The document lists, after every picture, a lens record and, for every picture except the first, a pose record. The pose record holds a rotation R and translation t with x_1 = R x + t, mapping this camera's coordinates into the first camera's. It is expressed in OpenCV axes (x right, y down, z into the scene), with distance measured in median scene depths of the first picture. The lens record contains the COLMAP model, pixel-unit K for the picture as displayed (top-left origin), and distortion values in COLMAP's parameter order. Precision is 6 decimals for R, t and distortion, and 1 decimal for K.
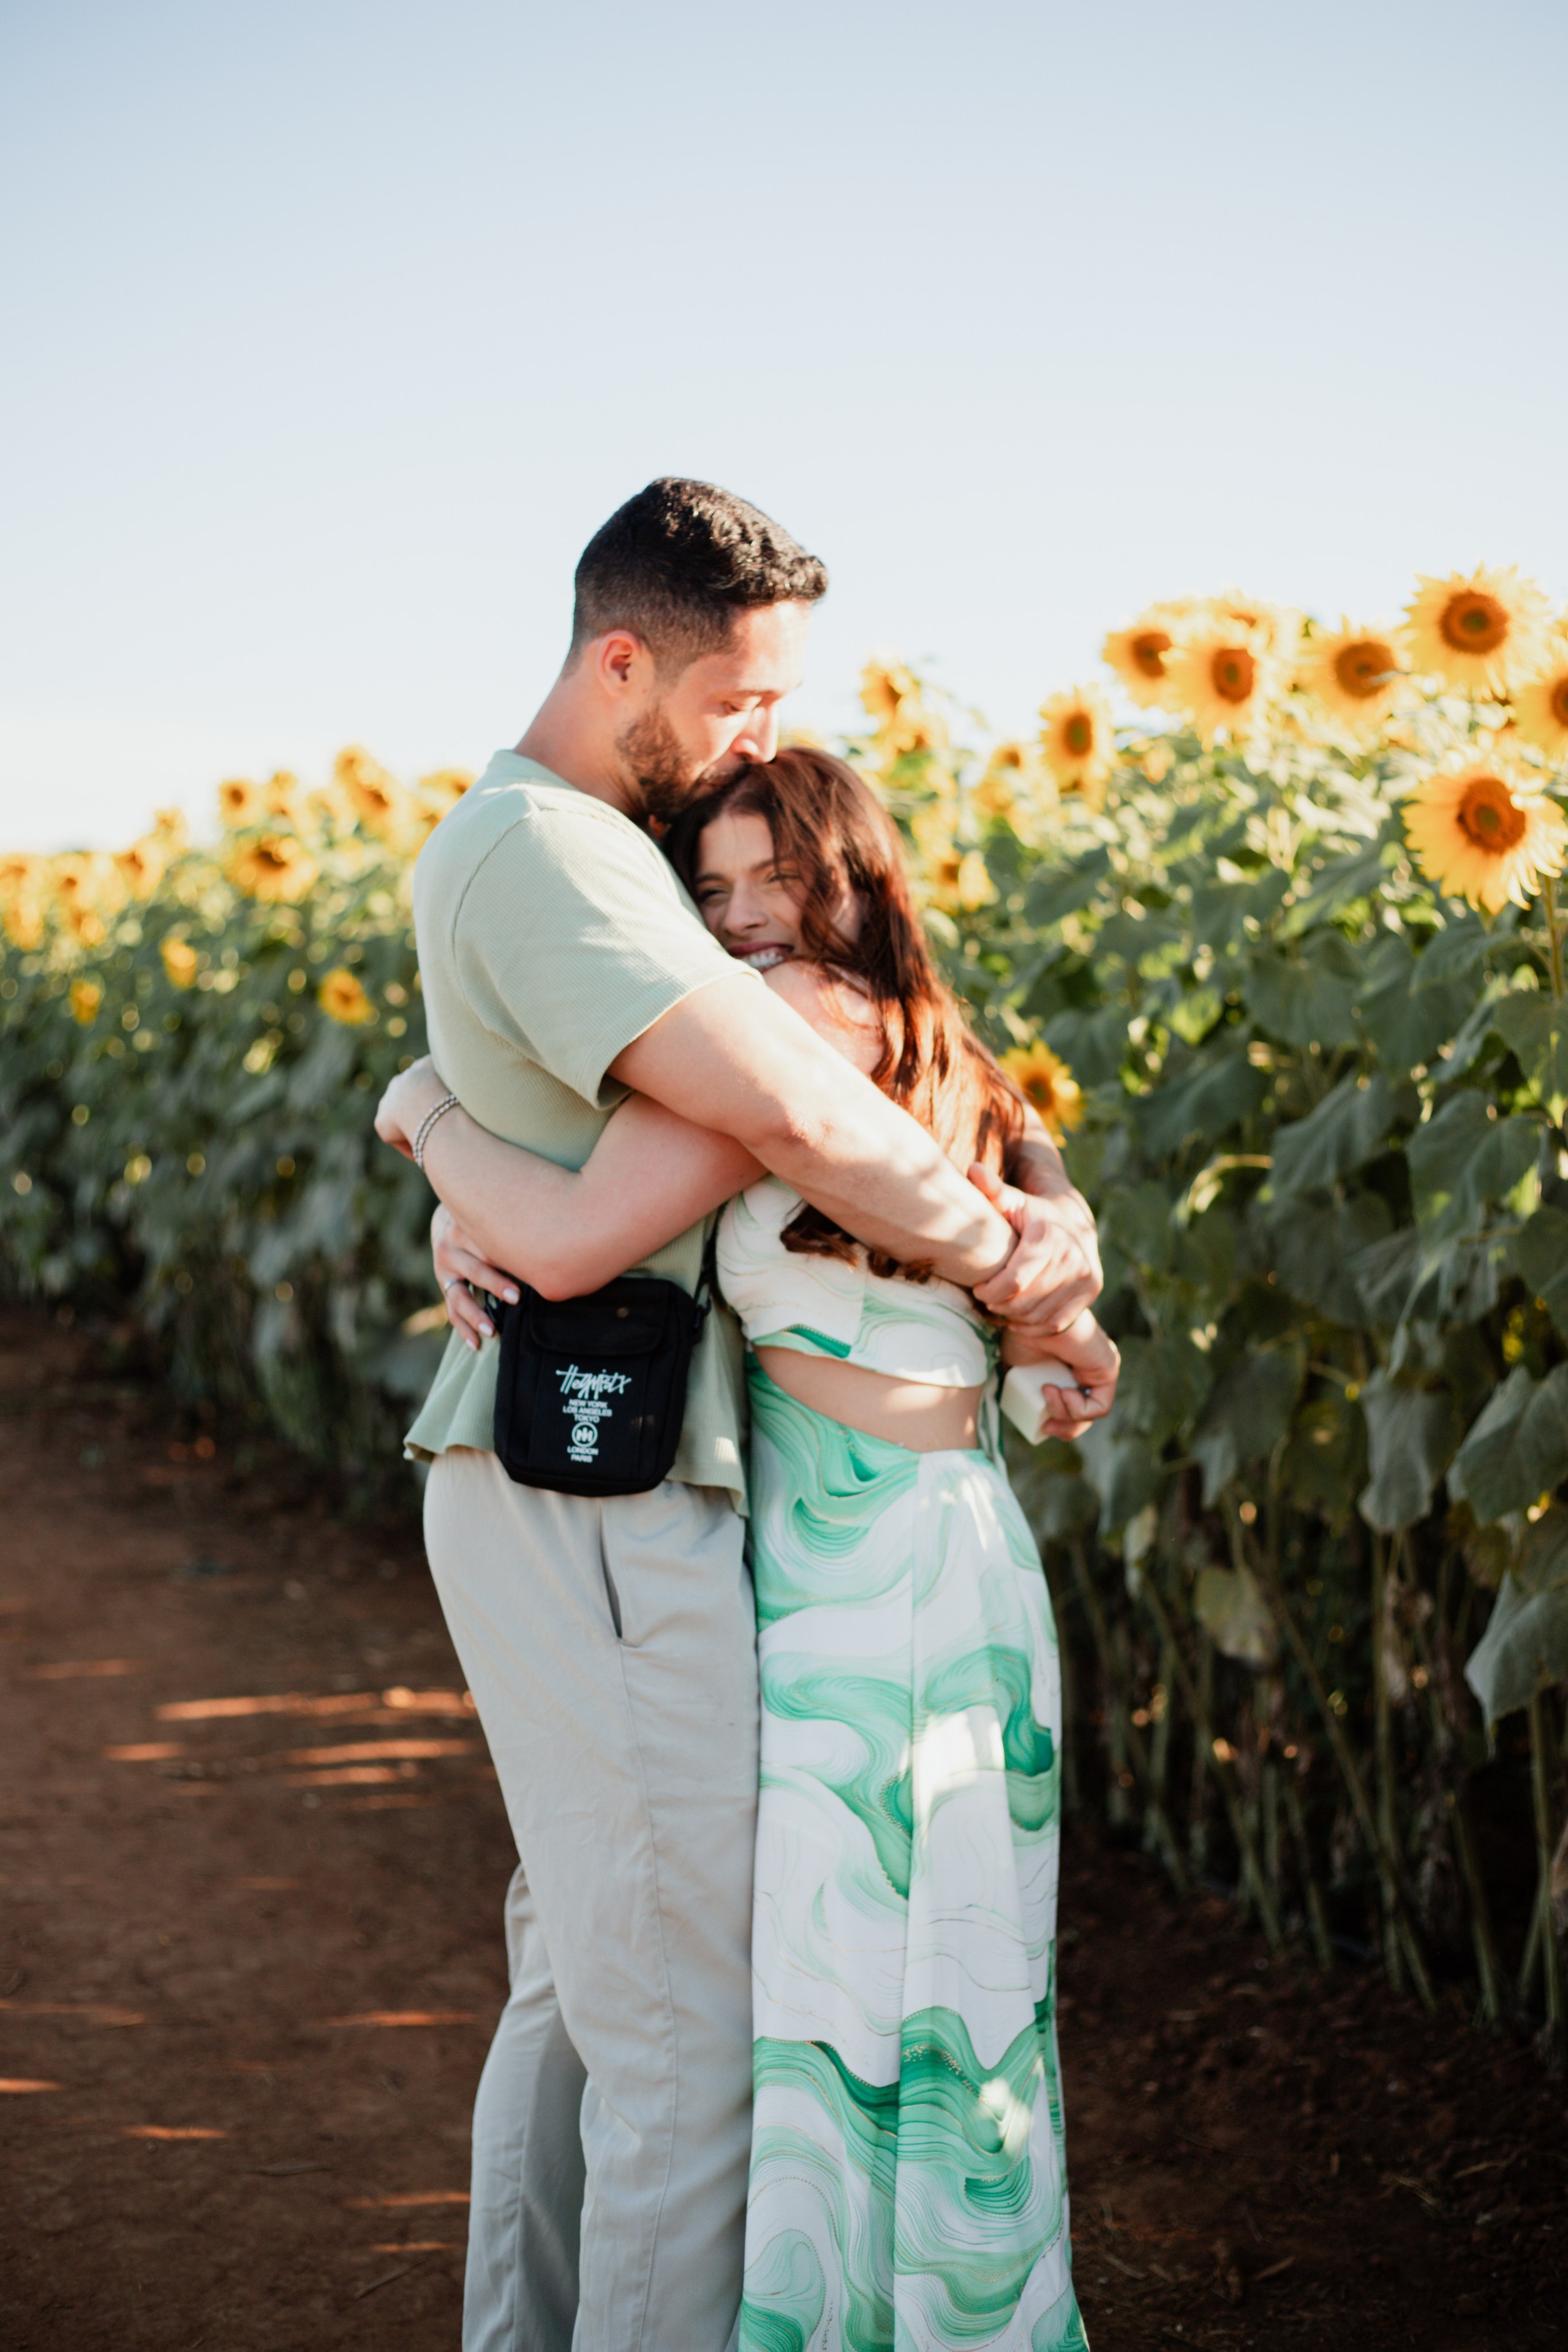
lens RADIAL K [[3590.8, 0, 807.8], [0, 3590.8, 1178.7], [0, 0, 1]] dist [-0.095638, 0.000000]
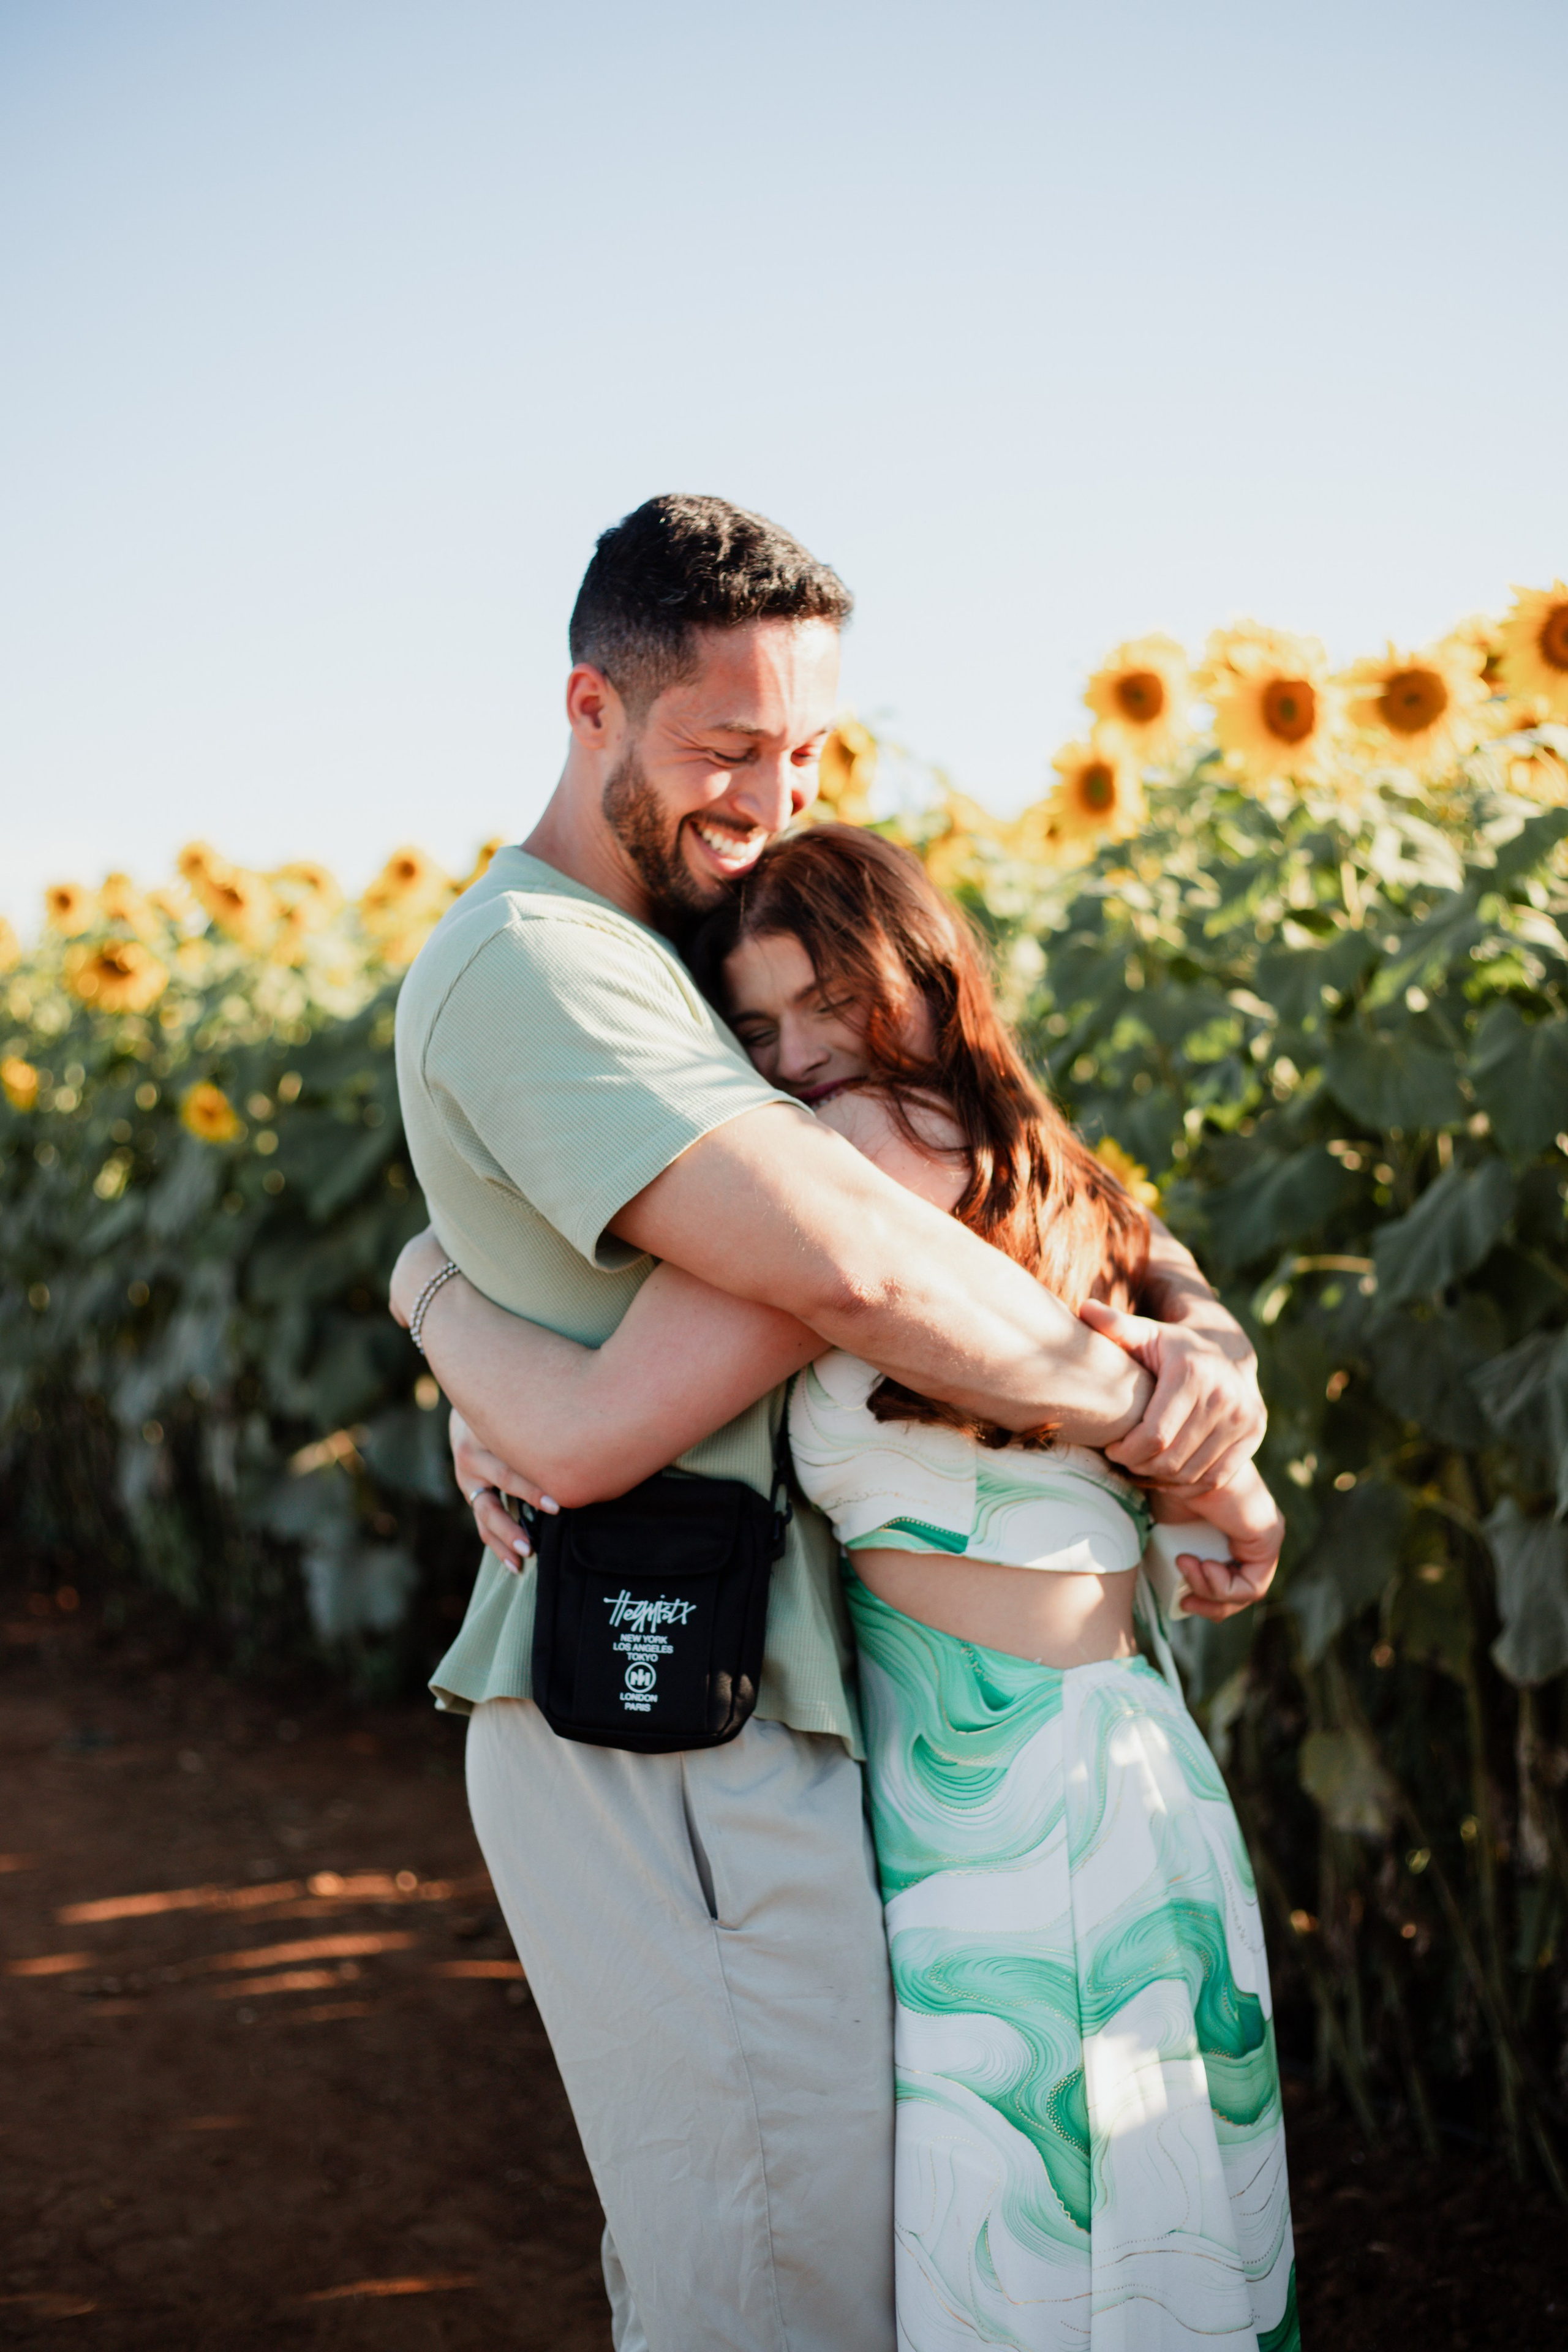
lens RADIAL K [[3590.8, 0, 774.4], [0, 3590.8, 1183.2], [0, 0, 1]] dist [-0.095638, 0.000000]
pose [[0.997236, -0.057921, 0.046532, -0.050063], [0.058654, 0.998172, -0.014547, -0.019574], [-0.045605, 0.017237, 0.998811, 0.131824]]
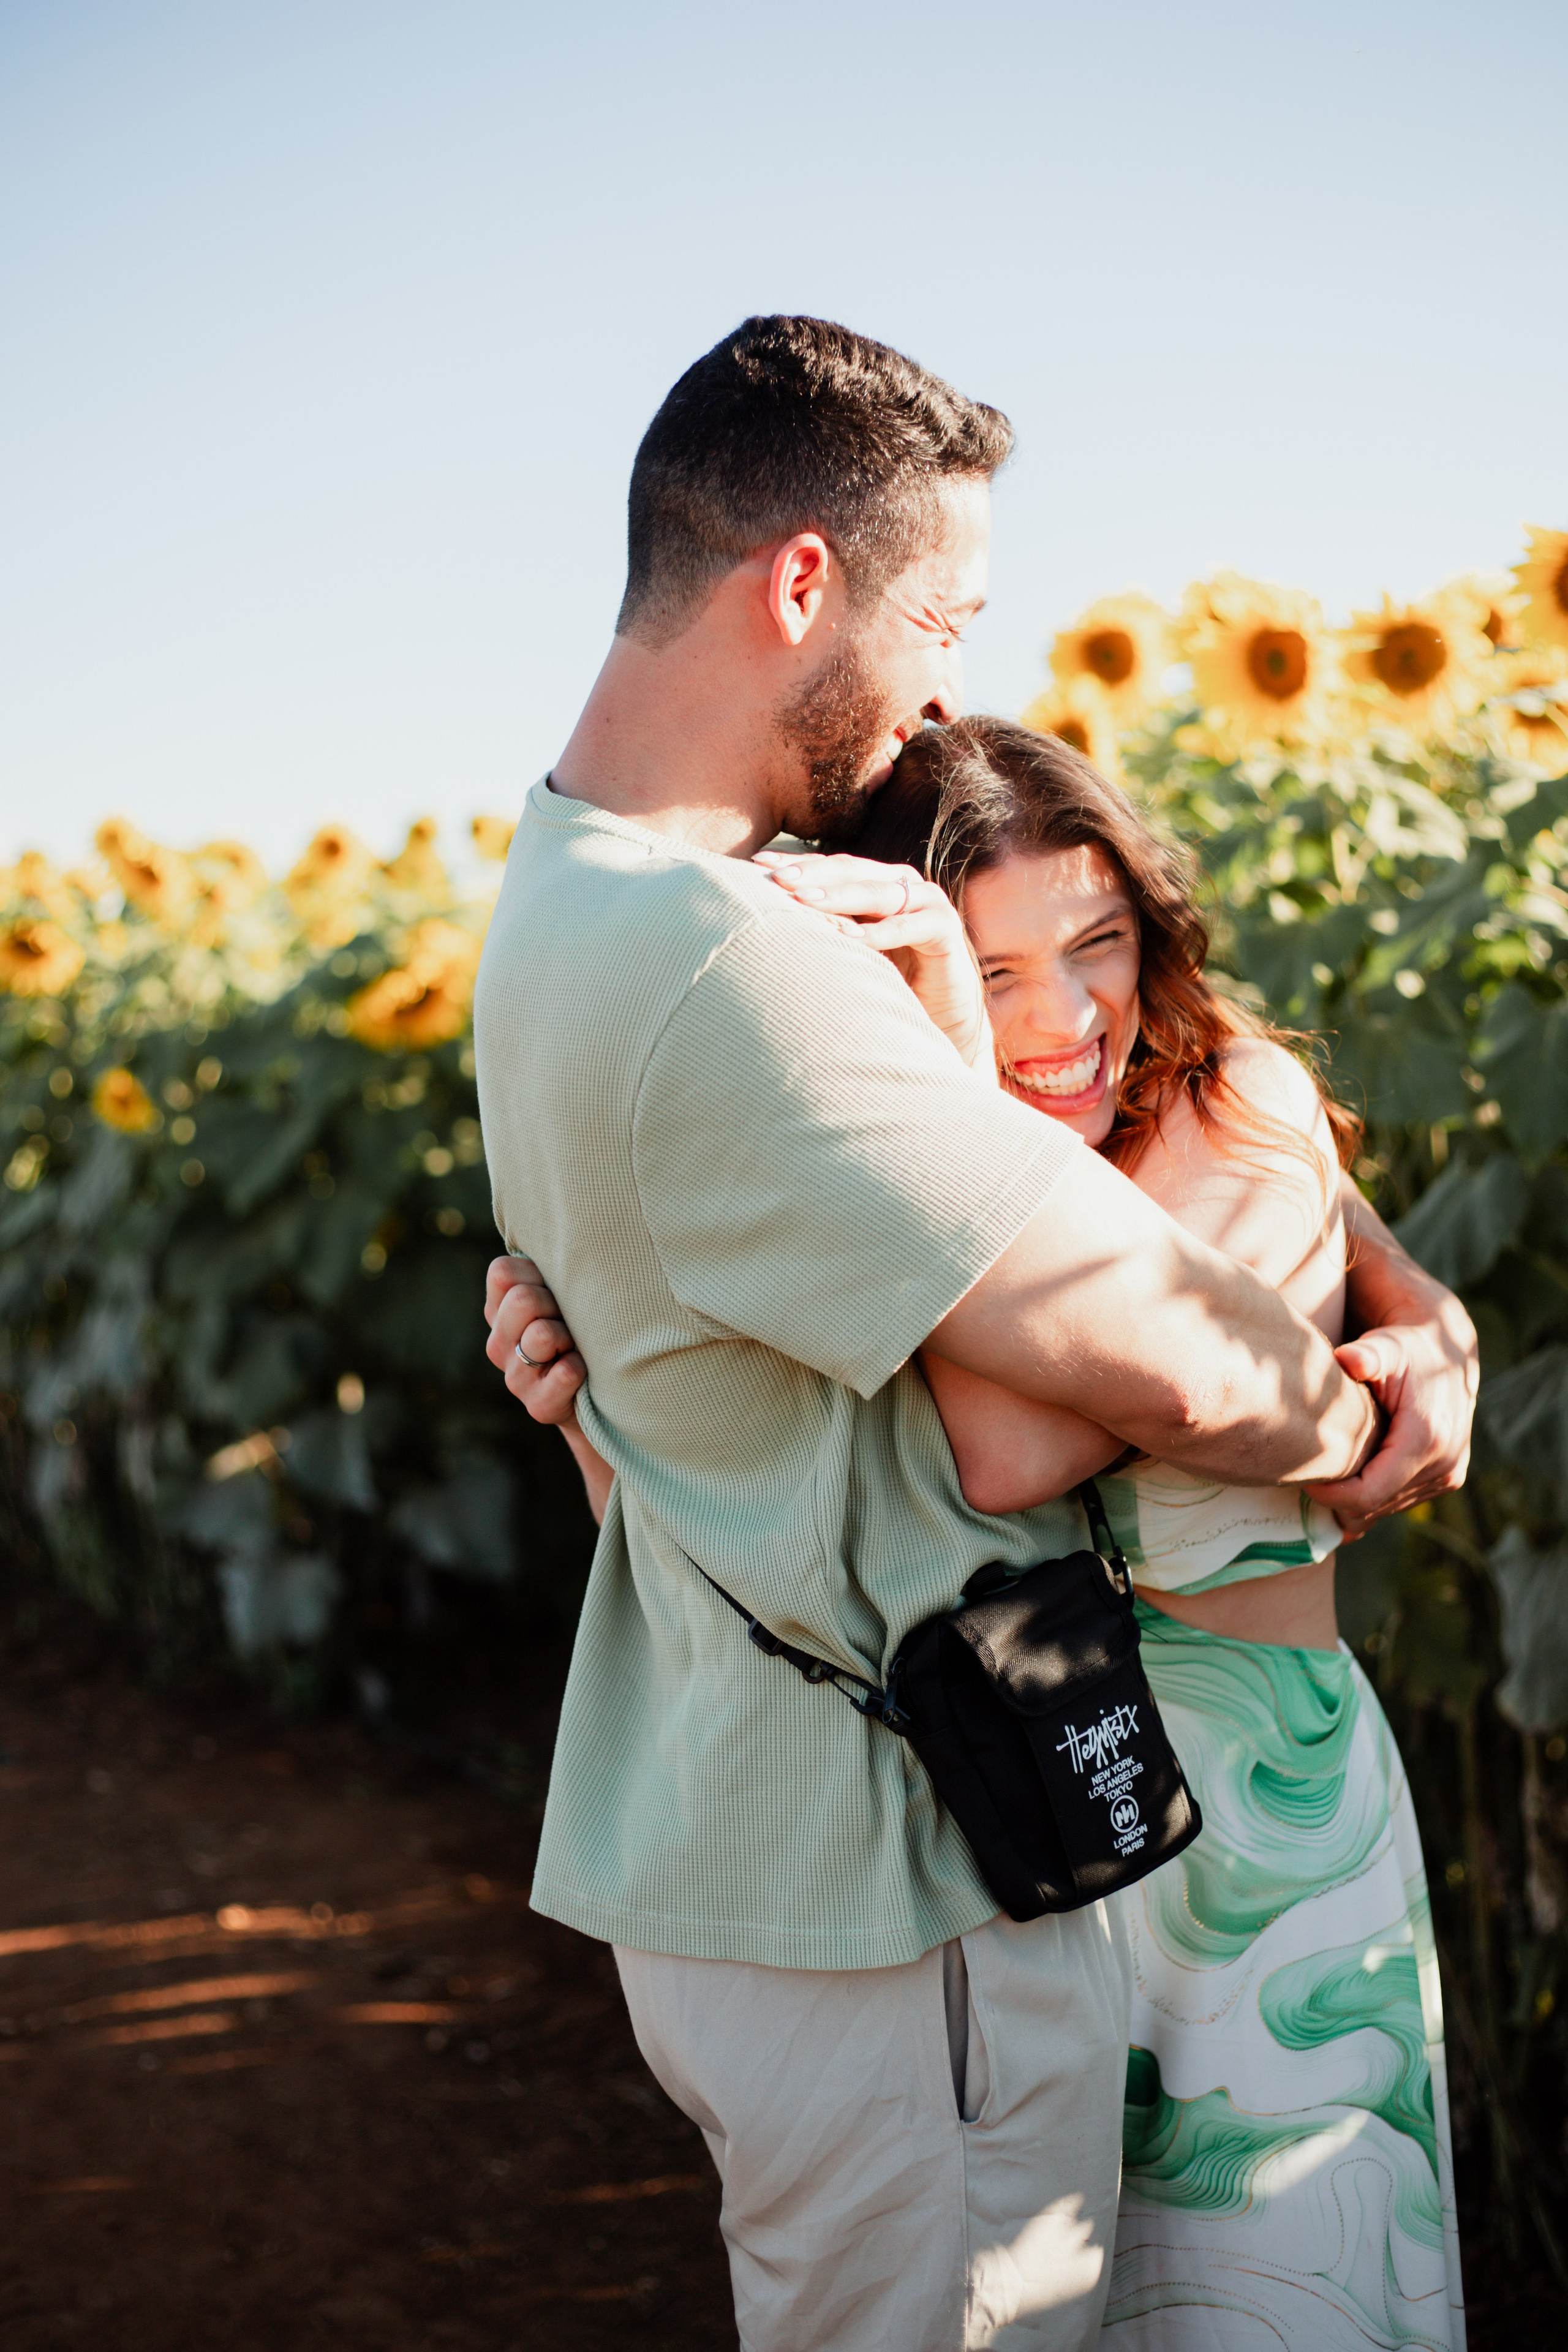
lens RADIAL K [[3590.8, 0, 781.4], [0, 3590.8, 1152.8], [0, 0, 1]] dist [-0.095638, 0.000000]
pose [[0.996492, -0.053234, 0.064575, -0.045521], [0.054627, 0.998307, -0.019991, -0.021105], [-0.063401, 0.023449, 0.997713, 0.204843]]
